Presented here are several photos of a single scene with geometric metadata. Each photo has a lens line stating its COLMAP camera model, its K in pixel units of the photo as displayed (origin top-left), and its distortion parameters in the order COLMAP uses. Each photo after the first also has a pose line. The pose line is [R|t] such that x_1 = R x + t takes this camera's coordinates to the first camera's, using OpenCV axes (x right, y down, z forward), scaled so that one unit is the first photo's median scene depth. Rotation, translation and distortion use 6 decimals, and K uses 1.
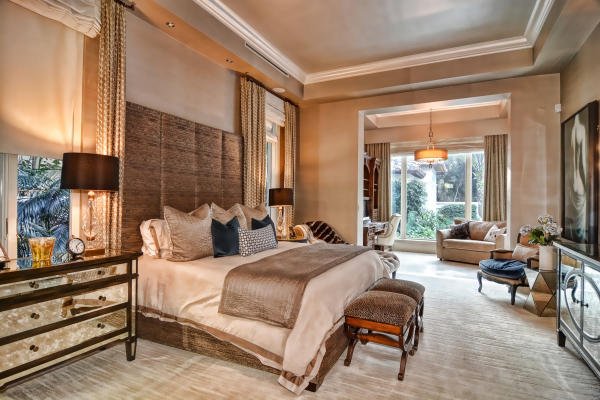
lens RADIAL K [[327.0, 0, 300.0], [0, 327.0, 200.0], [0, 0, 1]] dist [-0.002633, -0.001551]
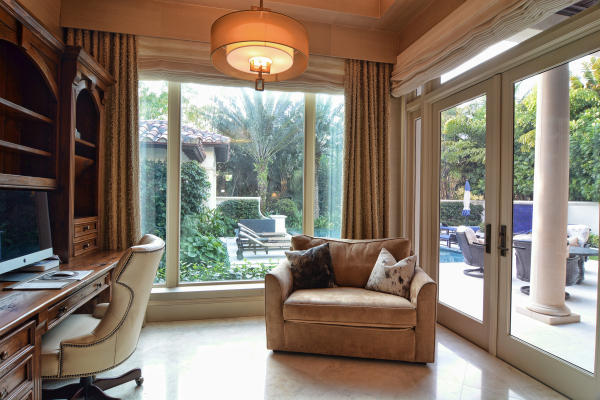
lens RADIAL K [[327.0, 0, 300.0], [0, 327.0, 200.0], [0, 0, 1]] dist [-0.002633, -0.001551]
pose [[0.780289, -0.004717, 0.625401, 0.195762], [-0.005065, 0.999891, 0.013862, 0.003719], [-0.625398, -0.013984, 0.780181, 0.619222]]
